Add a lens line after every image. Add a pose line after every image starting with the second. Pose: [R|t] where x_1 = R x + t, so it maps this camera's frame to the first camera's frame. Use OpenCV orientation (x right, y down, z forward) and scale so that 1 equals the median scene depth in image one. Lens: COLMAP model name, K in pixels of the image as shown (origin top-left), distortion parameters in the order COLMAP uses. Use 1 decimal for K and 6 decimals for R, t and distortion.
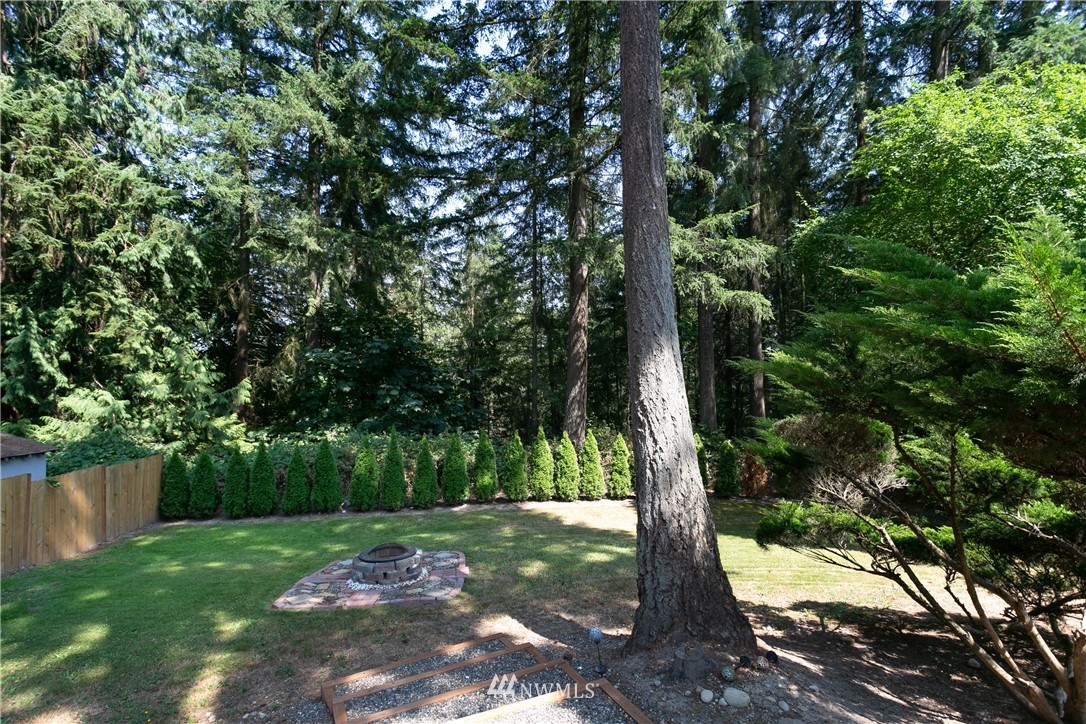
lens RADIAL K [[520.0, 0, 528.7], [0, 520.0, 357.3], [0, 0, 1]] dist [0.006457, -0.001650]
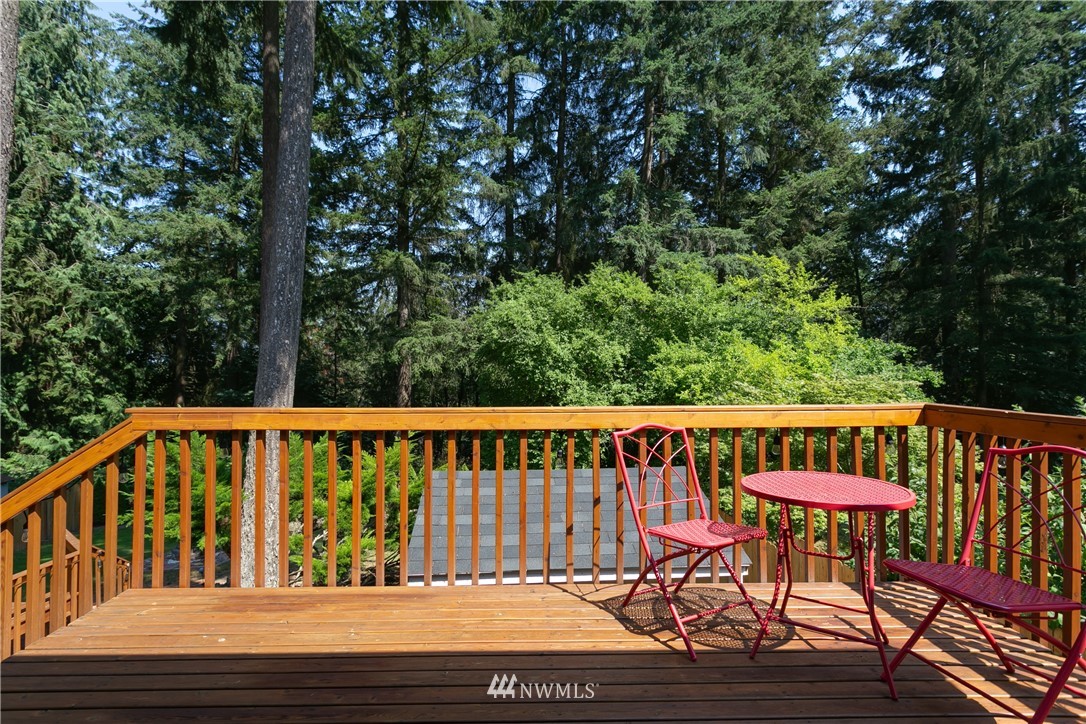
lens RADIAL K [[520.0, 0, 524.0], [0, 520.0, 361.1], [0, 0, 1]] dist [0.006457, -0.001650]
pose [[0.999610, 0.000776, 0.027919, 0.393971], [-0.000860, 0.999995, 0.002990, -0.129062], [-0.027917, -0.003013, 0.999606, -0.418490]]
